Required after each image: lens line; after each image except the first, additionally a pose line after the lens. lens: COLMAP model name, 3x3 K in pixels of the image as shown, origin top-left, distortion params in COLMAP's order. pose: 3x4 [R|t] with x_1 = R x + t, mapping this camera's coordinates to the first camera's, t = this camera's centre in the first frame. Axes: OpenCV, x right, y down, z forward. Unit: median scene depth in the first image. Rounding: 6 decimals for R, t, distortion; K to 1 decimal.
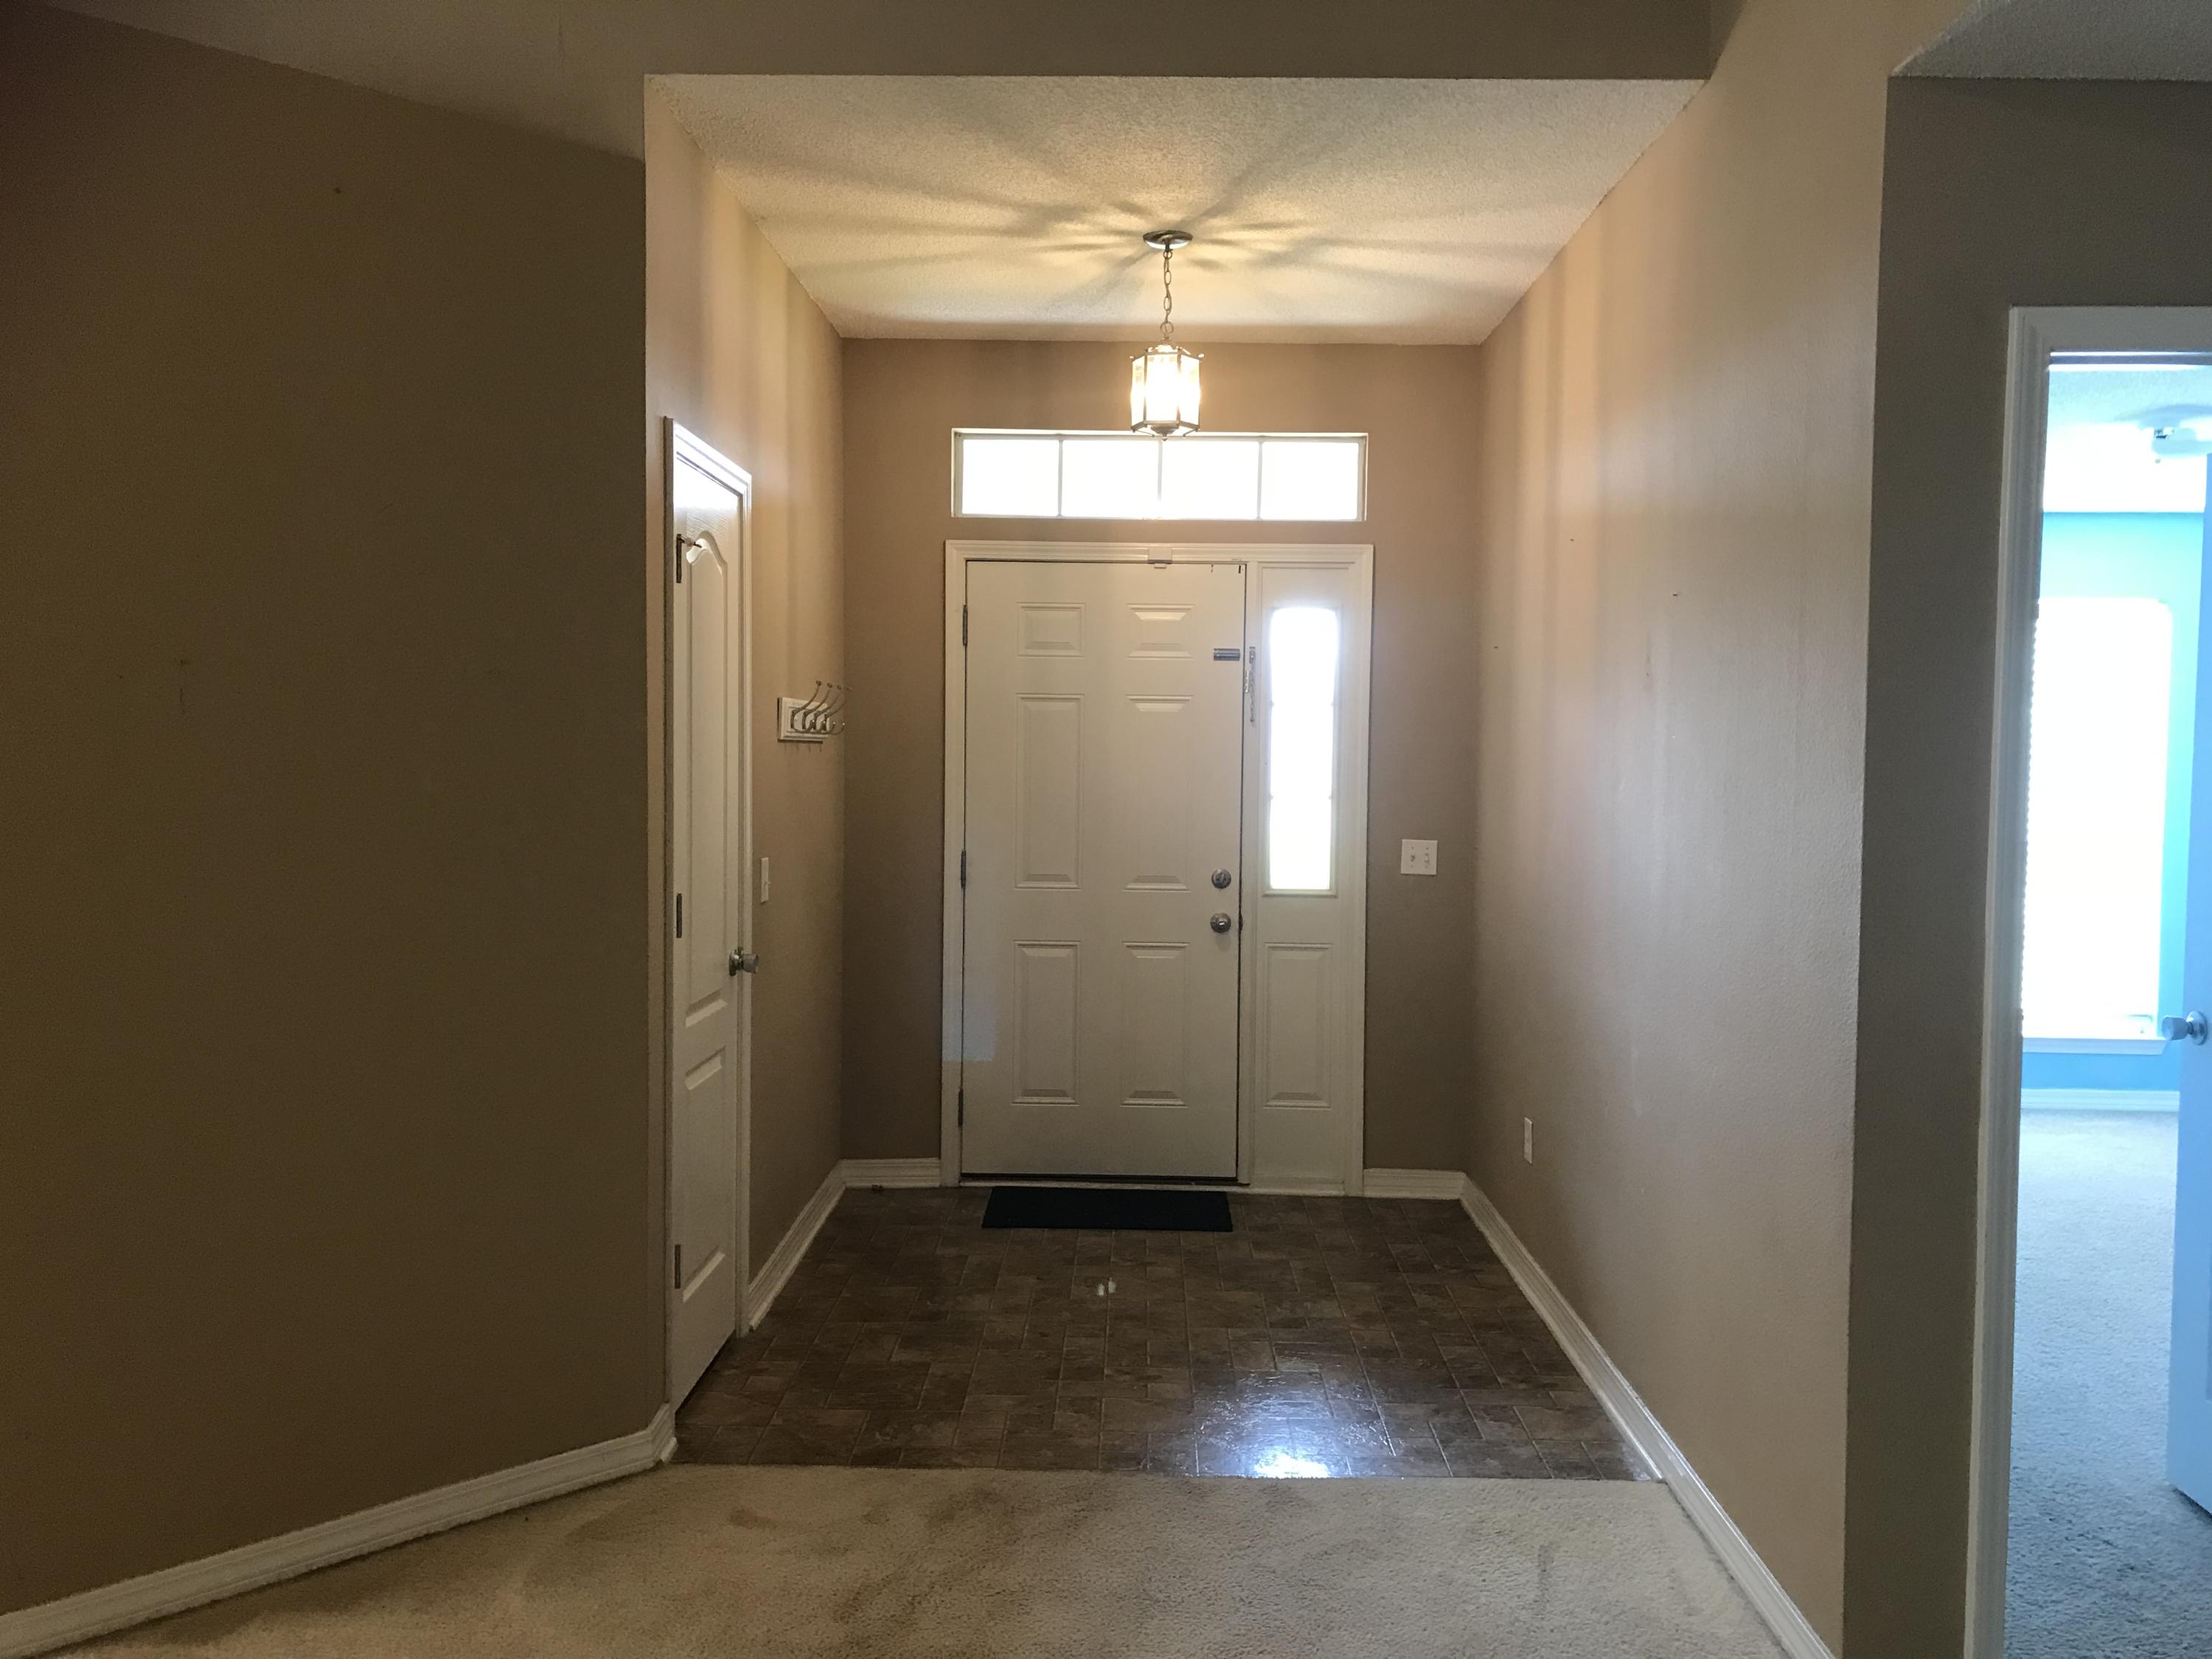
lens RADIAL K [[1811.6, 0, 1100.0], [0, 1811.6, 815.1], [0, 0, 1]] dist [0.053994, -0.055333]
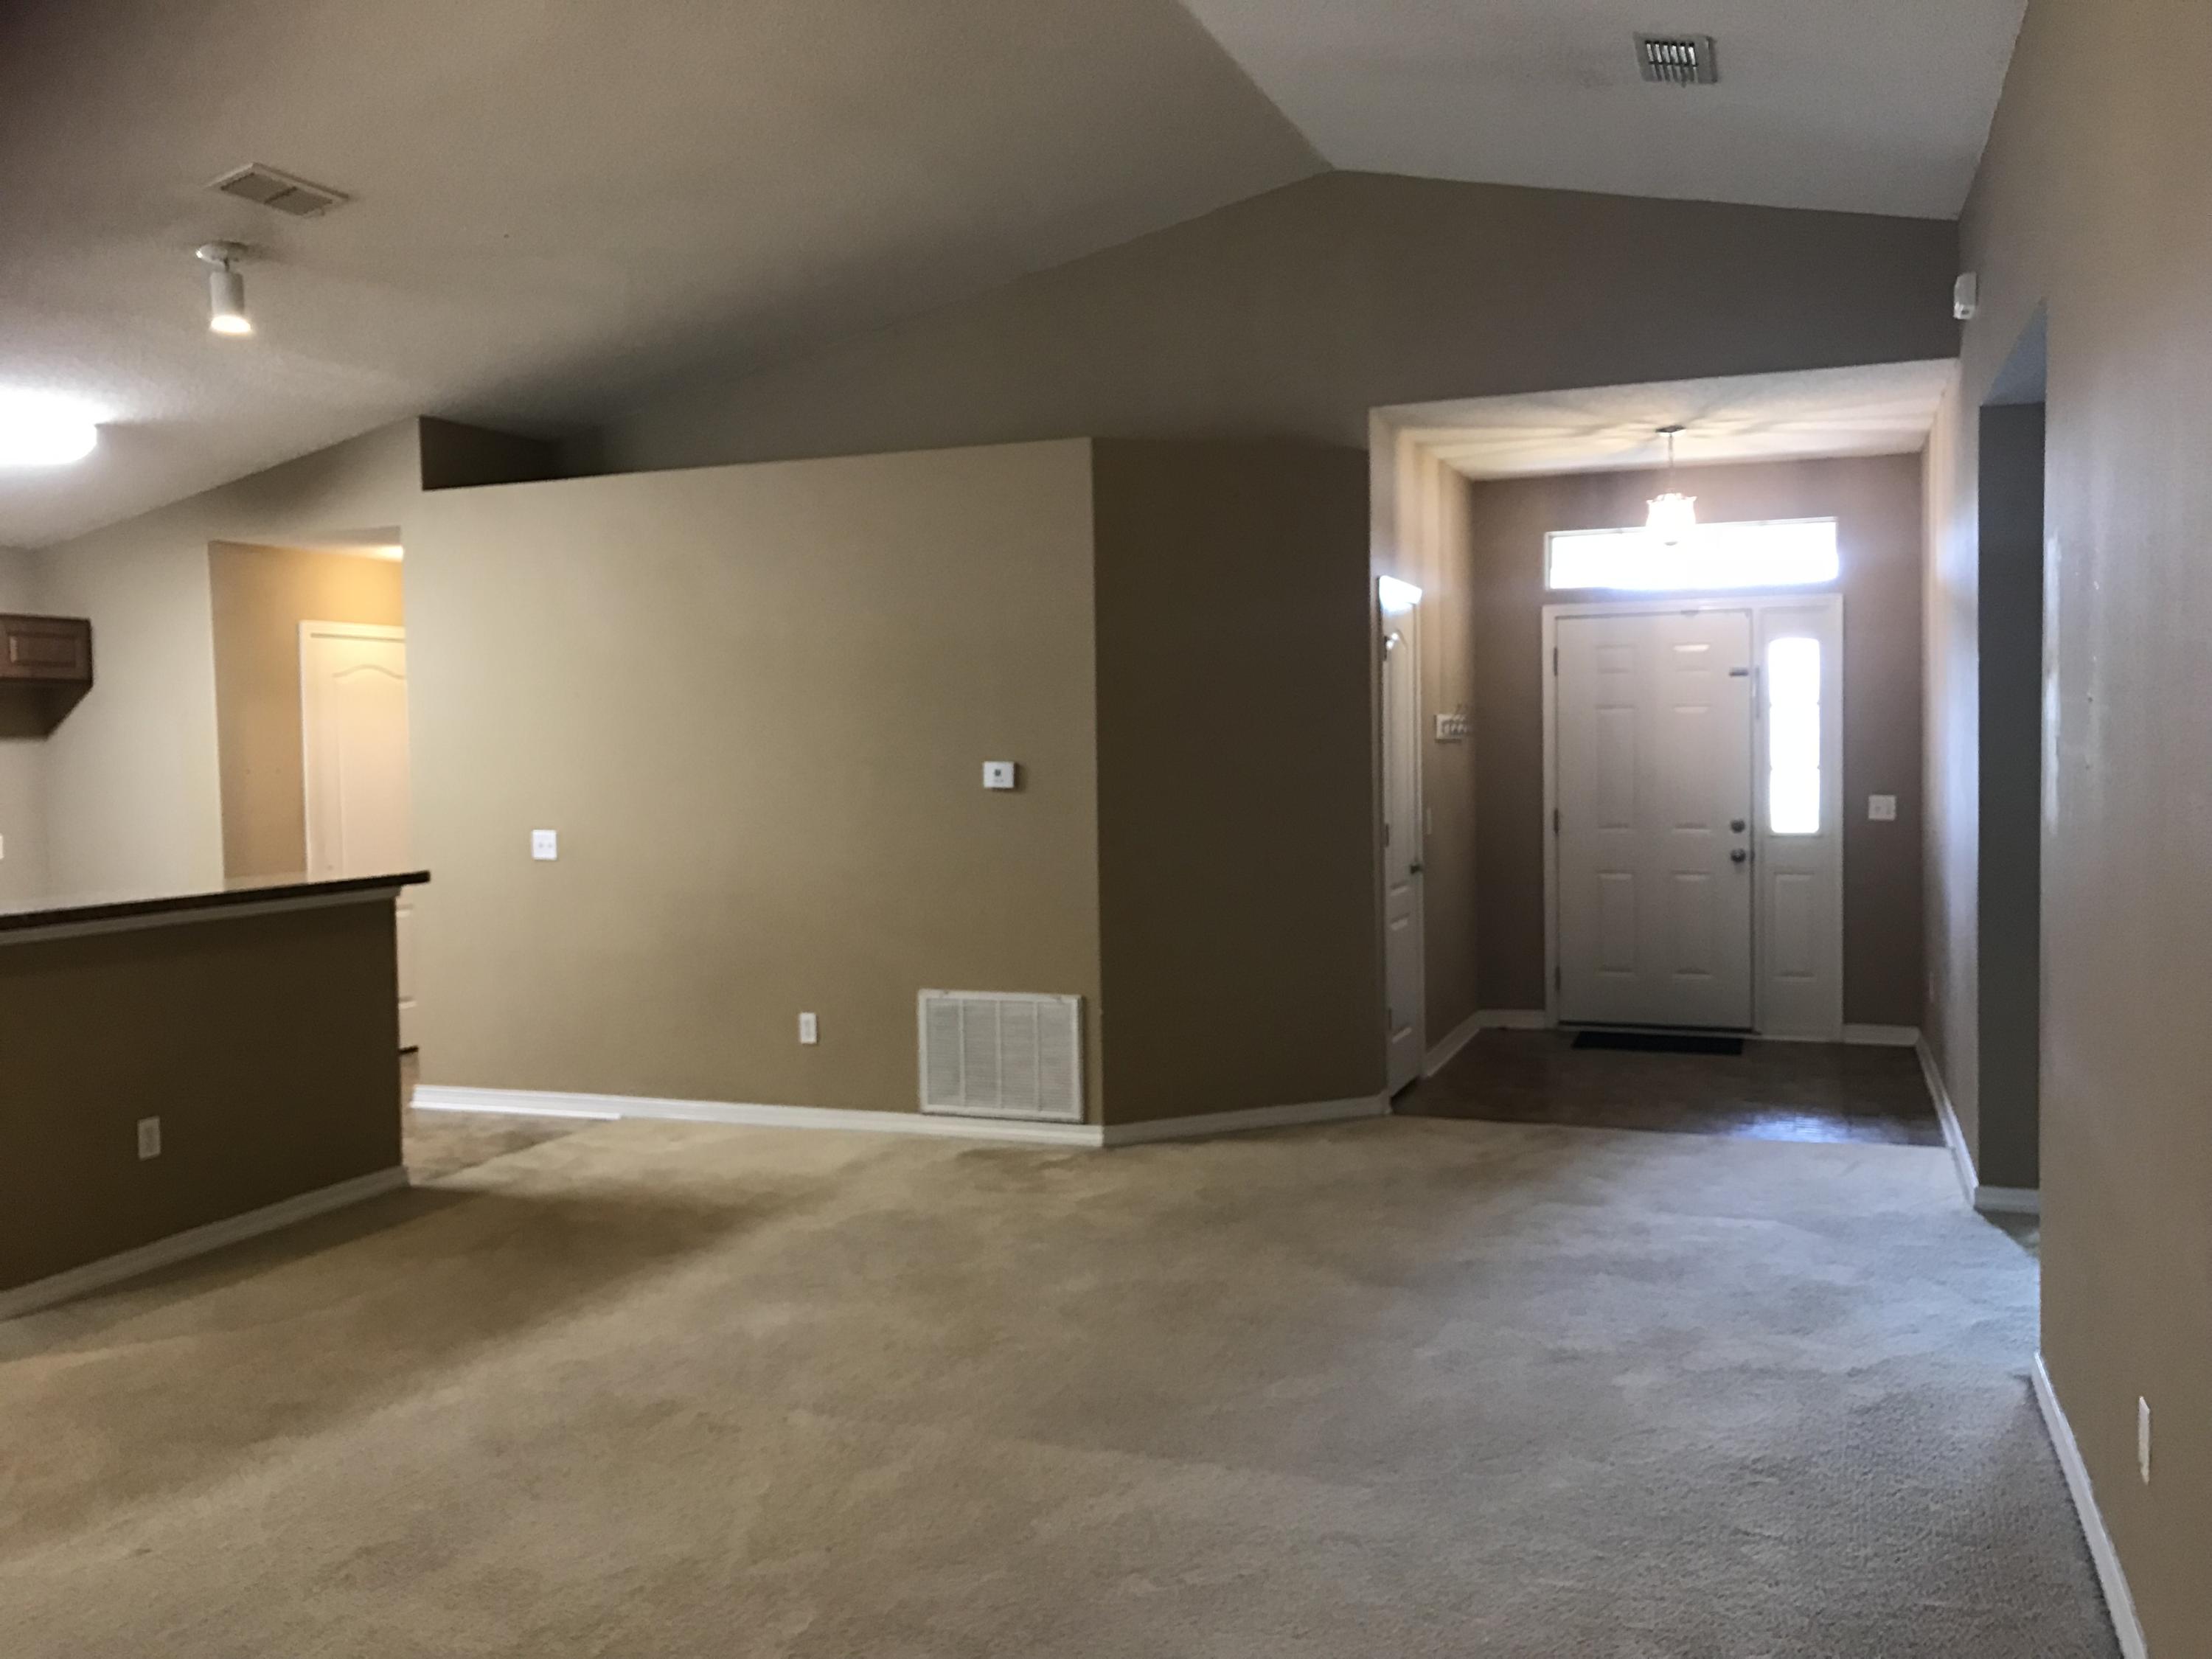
lens RADIAL K [[1811.6, 0, 1109.2], [0, 1811.6, 826.3], [0, 0, 1]] dist [0.053994, -0.055333]
pose [[0.941318, -0.012296, -0.337296, 0.100036], [0.015677, 0.999850, 0.007300, 0.020345], [0.337156, -0.012160, 0.941370, -0.658075]]
